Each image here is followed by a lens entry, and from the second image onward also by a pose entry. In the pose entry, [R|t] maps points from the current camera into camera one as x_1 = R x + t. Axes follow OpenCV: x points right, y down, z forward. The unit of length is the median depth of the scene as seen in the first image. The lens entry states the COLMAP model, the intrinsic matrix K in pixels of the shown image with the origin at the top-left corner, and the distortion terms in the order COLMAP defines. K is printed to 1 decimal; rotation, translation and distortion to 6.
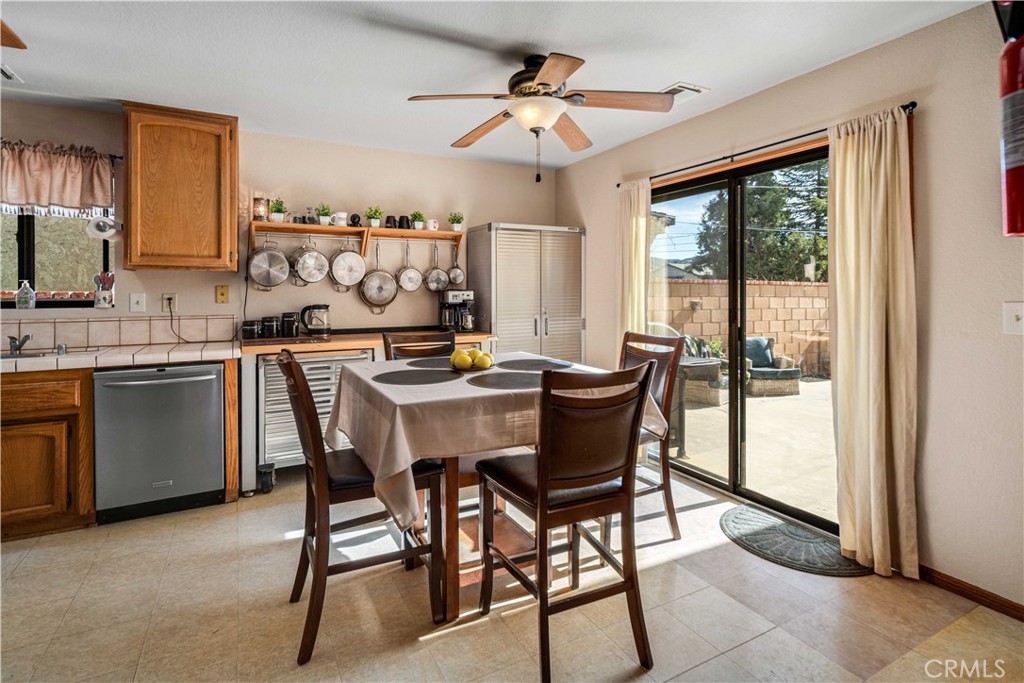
lens RADIAL K [[500.8, 0, 509.8], [0, 500.8, 289.4], [0, 0, 1]] dist [0.003423, -0.000433]
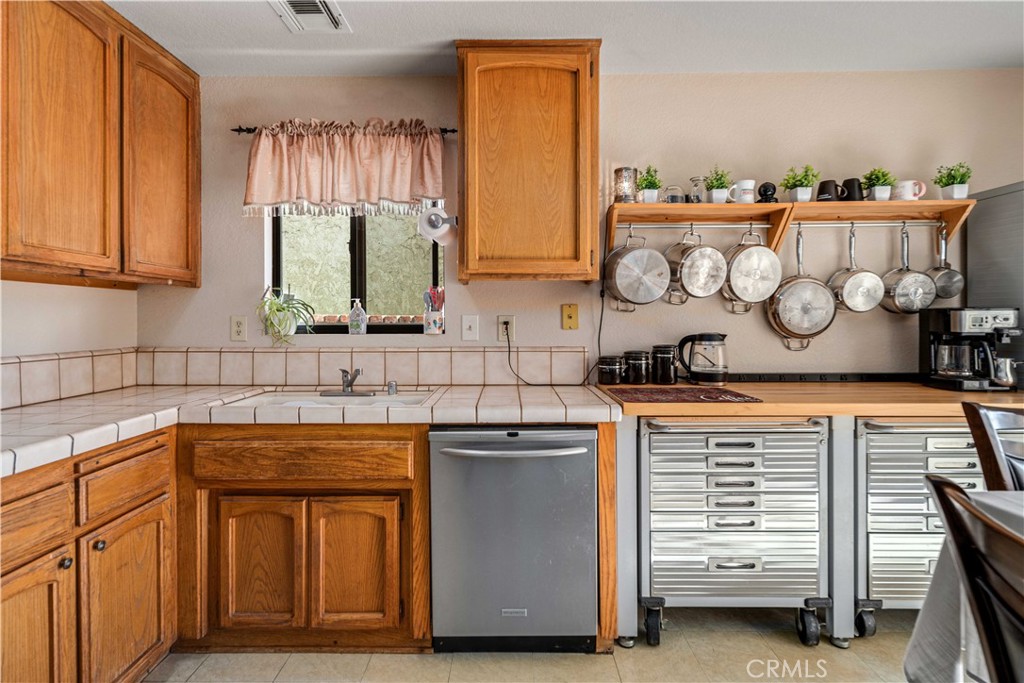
lens RADIAL K [[505.5, 0, 508.2], [0, 505.5, 320.8], [0, 0, 1]] dist [0.001895, 0.000437]
pose [[0.878663, 0.000525, -0.477442, -0.351986], [0.002258, 0.999984, 0.005255, 0.012804], [0.477437, -0.005696, 0.878648, 0.389278]]
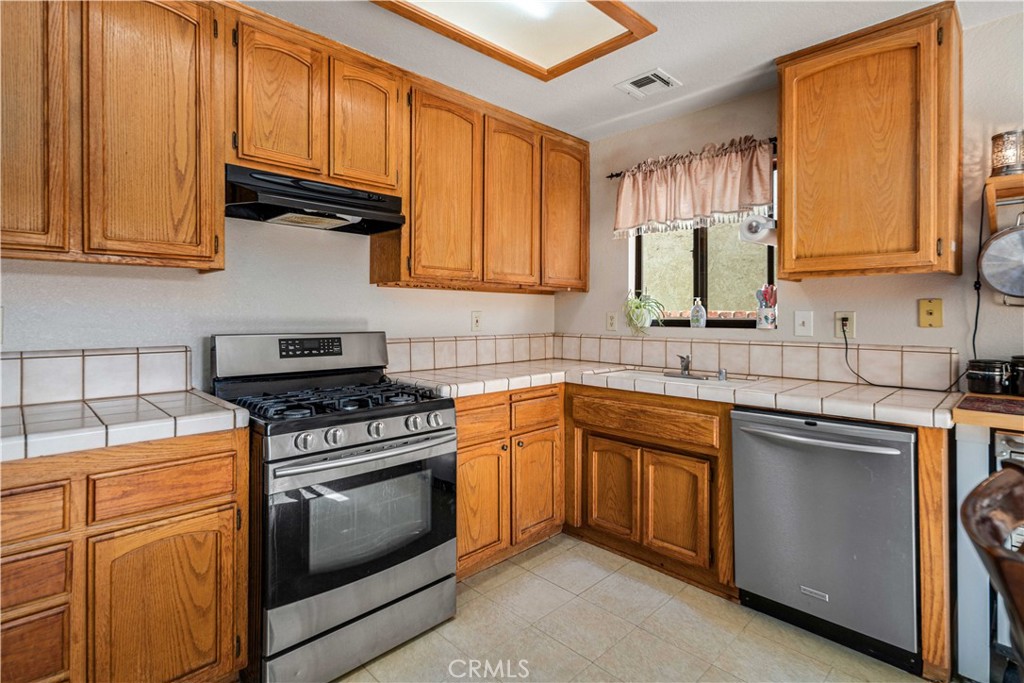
lens RADIAL K [[500.3, 0, 504.3], [0, 500.3, 313.9], [0, 0, 1]] dist [0.003965, -0.000151]
pose [[0.272980, -0.000262, -0.962020, -0.142545], [-0.000058, 1.000000, -0.000288, 0.012481], [0.962020, 0.000135, 0.272980, 0.373775]]
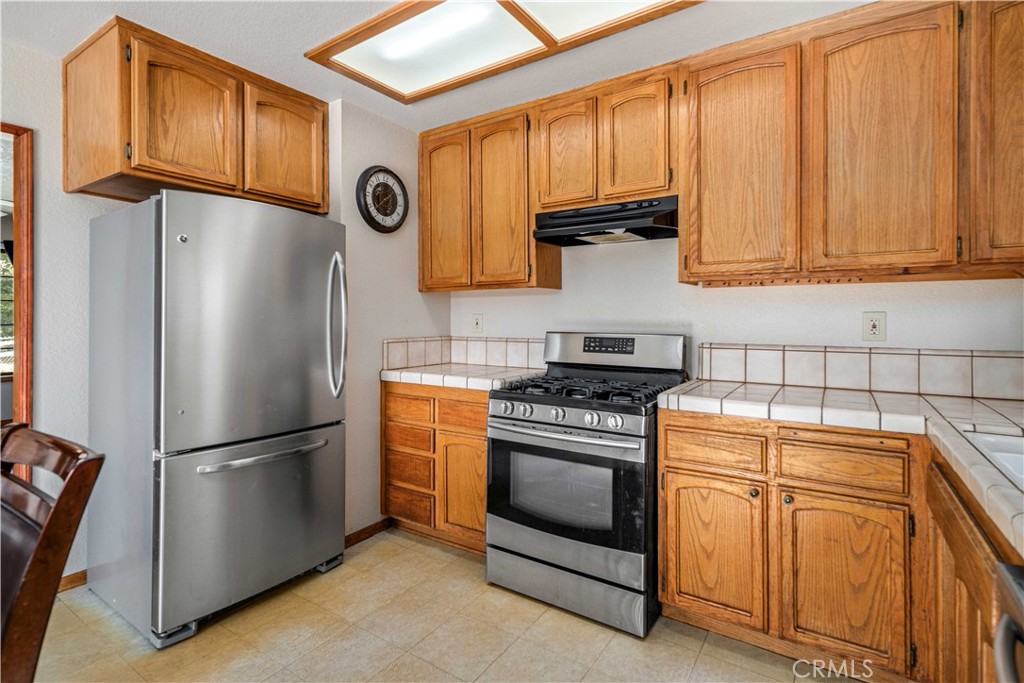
lens RADIAL K [[500.3, 0, 504.3], [0, 500.3, 313.9], [0, 0, 1]] dist [0.003965, -0.000151]
pose [[-0.883289, 0.003667, -0.468815, -0.355354], [0.007215, 0.999957, -0.005771, 0.010938], [0.468774, -0.008480, -0.883277, 0.964780]]
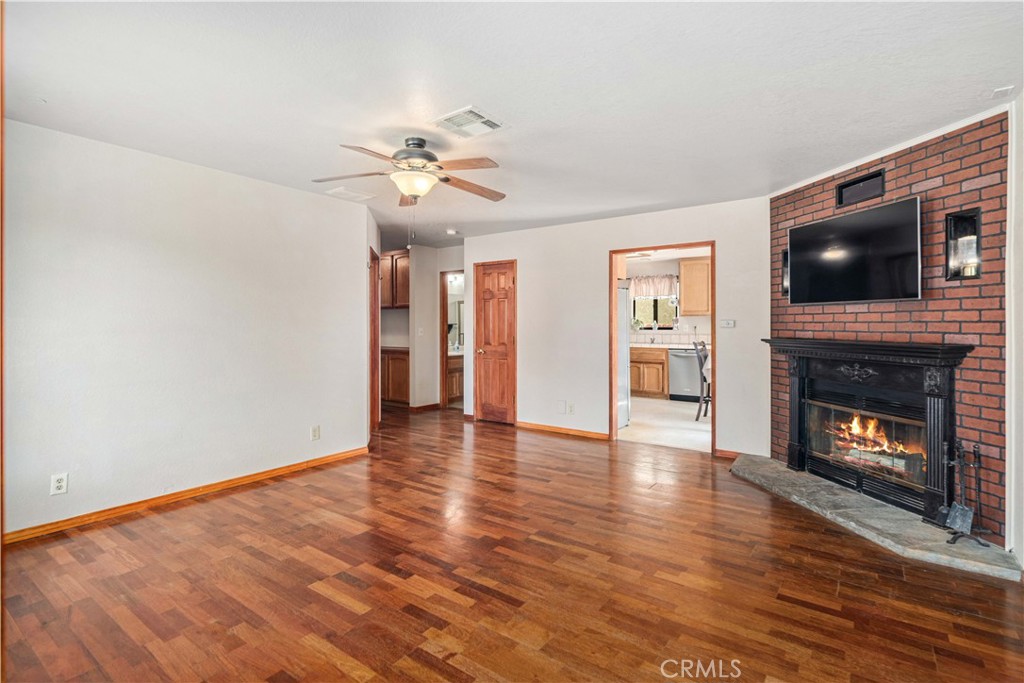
lens RADIAL K [[494.4, 0, 508.8], [0, 494.4, 330.0], [0, 0, 1]] dist [0.005381, 0.001098]
pose [[0.435885, 0.008787, -0.899959, 1.304418], [0.000910, 0.999948, 0.010204, 0.007836], [0.900002, -0.005266, 0.435854, -1.069780]]
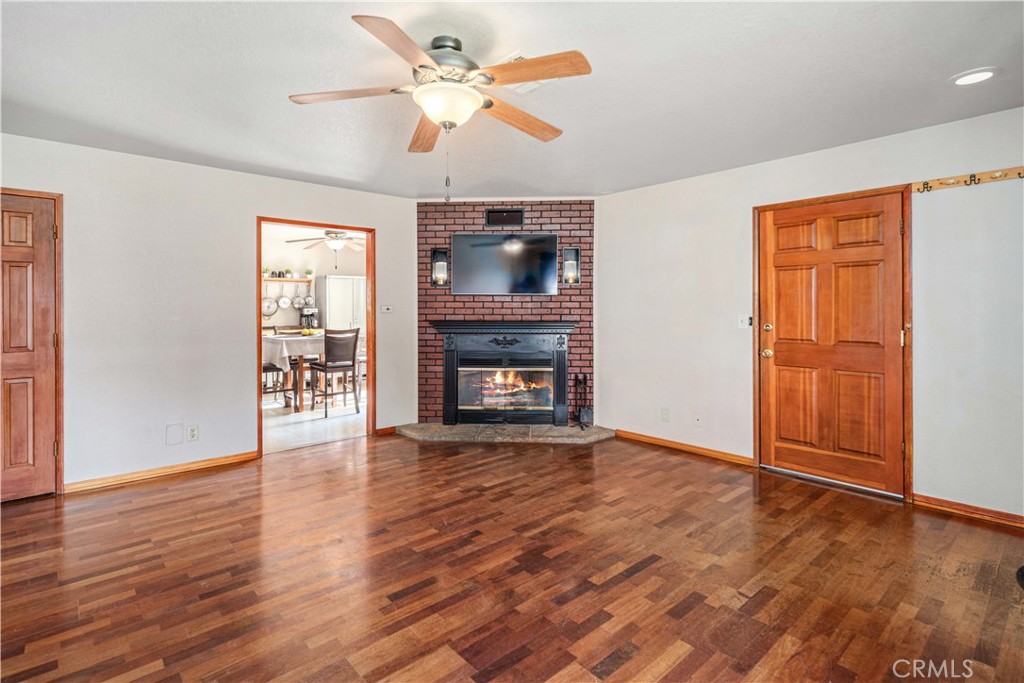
lens RADIAL K [[500.3, 0, 504.3], [0, 500.3, 313.9], [0, 0, 1]] dist [0.003965, -0.000151]
pose [[0.974236, -0.005345, 0.225470, 0.265702], [0.002071, 0.999889, 0.014755, -0.003247], [-0.225524, -0.013907, 0.974138, -1.481187]]
